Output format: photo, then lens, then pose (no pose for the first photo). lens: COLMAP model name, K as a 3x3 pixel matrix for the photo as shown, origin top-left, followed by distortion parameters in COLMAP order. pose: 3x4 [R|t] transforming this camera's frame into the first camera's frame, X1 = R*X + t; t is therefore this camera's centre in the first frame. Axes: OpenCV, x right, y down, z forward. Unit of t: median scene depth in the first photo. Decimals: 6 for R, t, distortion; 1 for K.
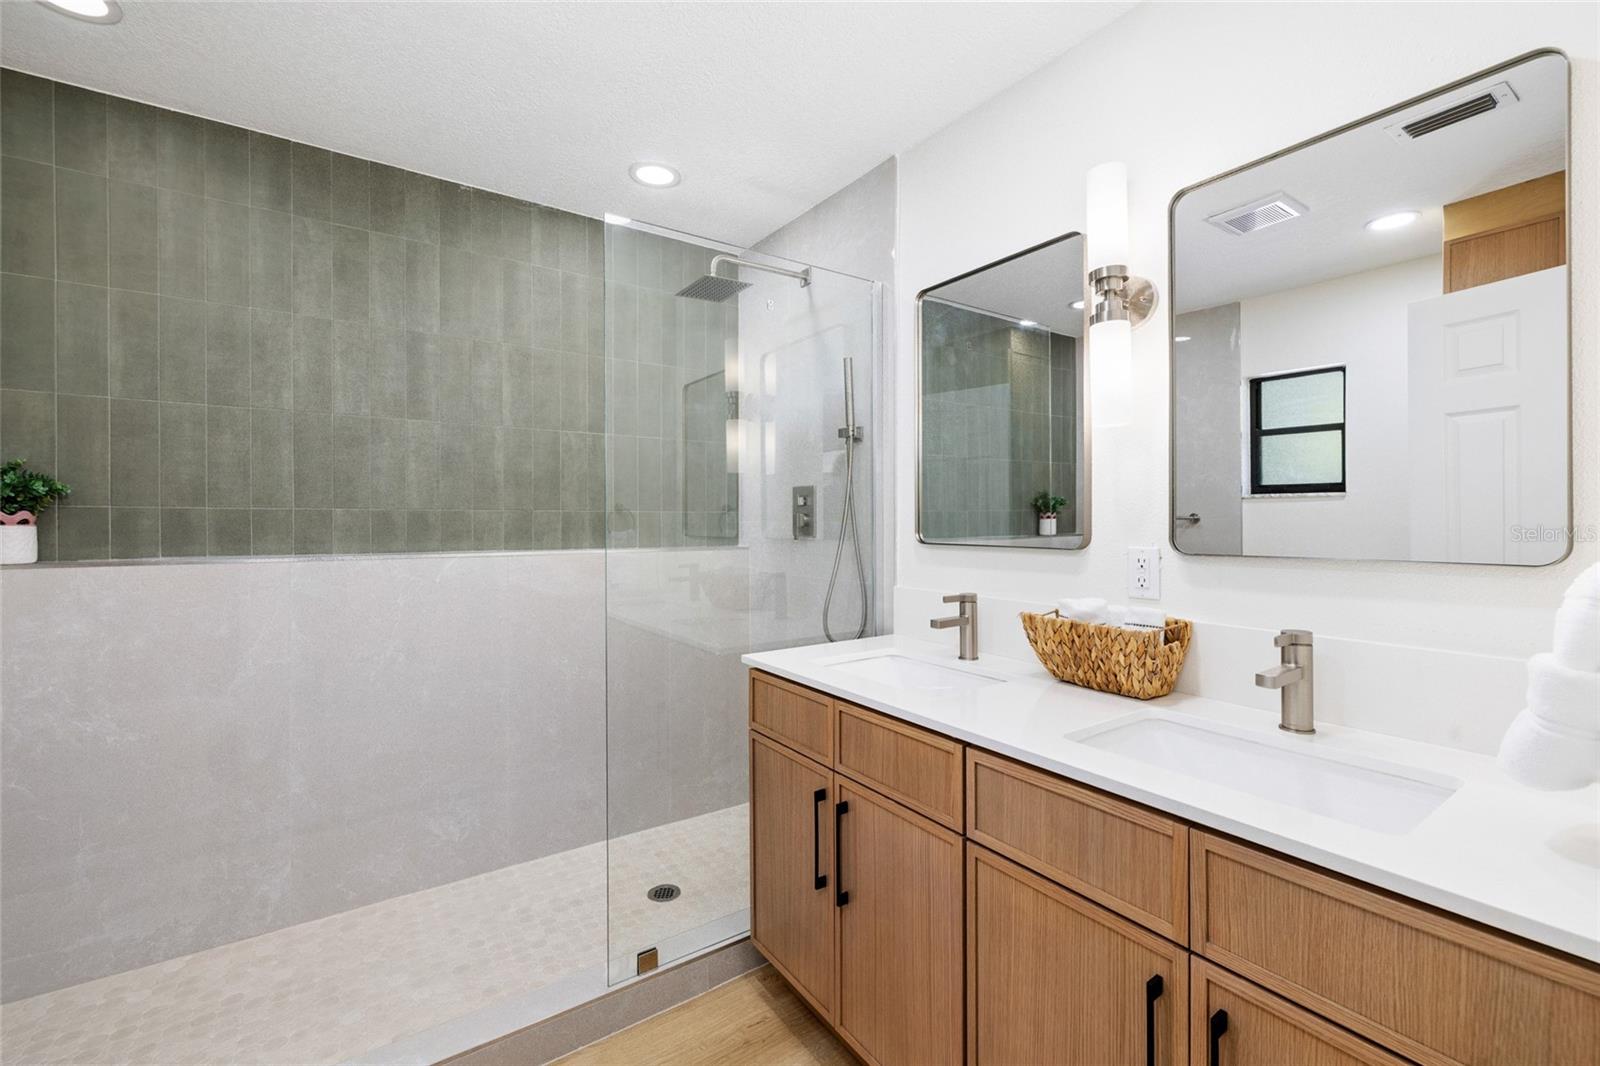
lens RADIAL K [[670.7, 0, 787.2], [0, 670.7, 528.5], [0, 0, 1]] dist [0.005207, -0.000317]
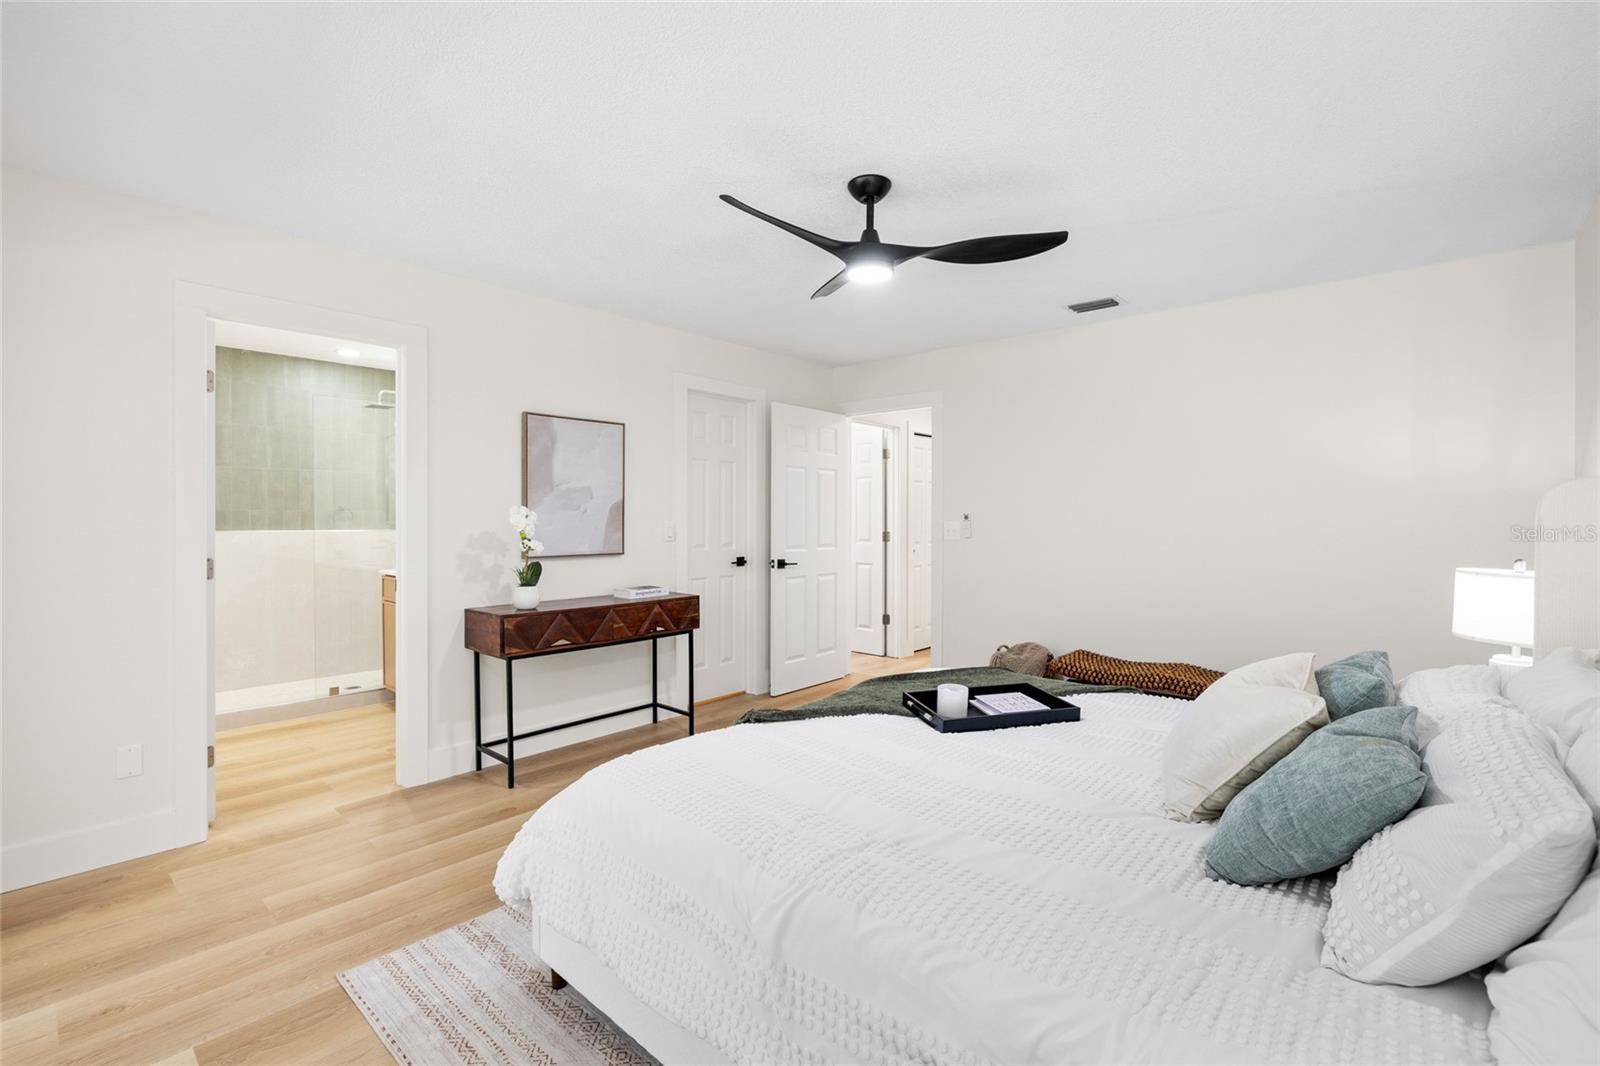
lens RADIAL K [[716.4, 0, 802.1], [0, 716.4, 527.7], [0, 0, 1]] dist [-0.009878, 0.002535]
pose [[0.968857, -0.000988, 0.247619, 0.731936], [0.000325, 0.999996, 0.002718, 0.025081], [-0.247621, -0.002553, 0.968854, -1.786157]]
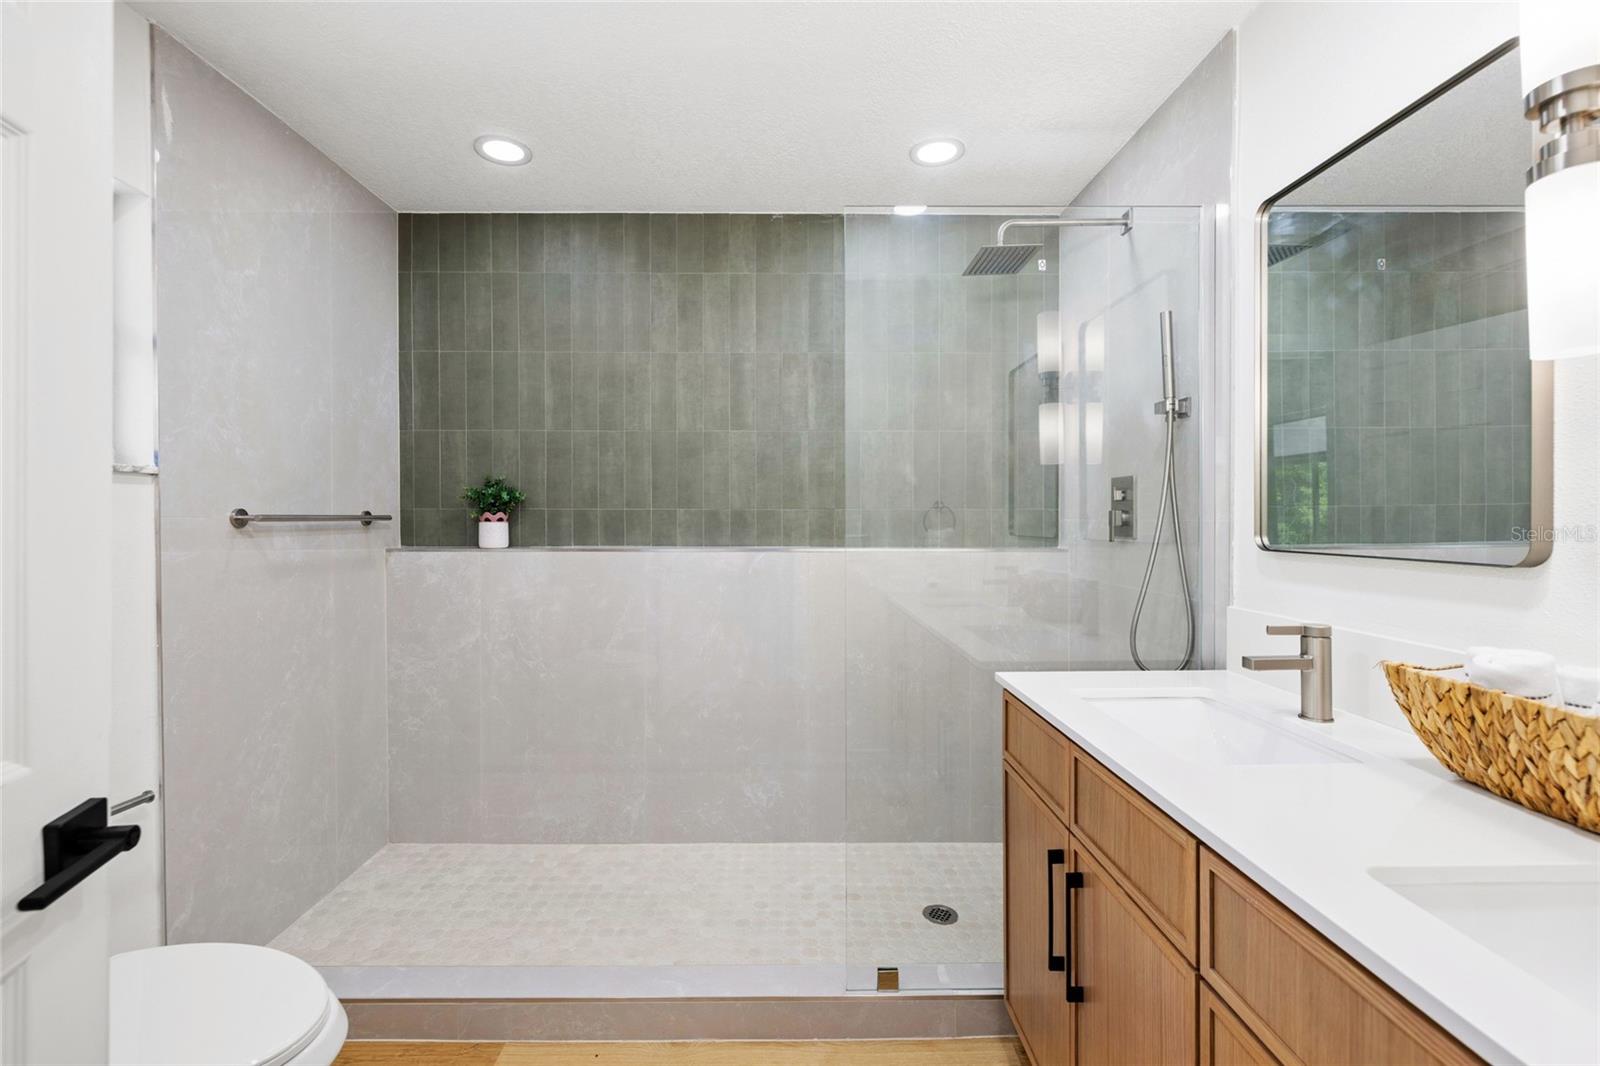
lens RADIAL K [[670.7, 0, 795.6], [0, 670.7, 528.8], [0, 0, 1]] dist [0.005207, -0.000317]
pose [[0.835601, 0.008518, -0.549271, 0.179673], [-0.007074, 0.999964, 0.004746, -0.000860], [0.549292, -0.000080, 0.835631, 0.114659]]
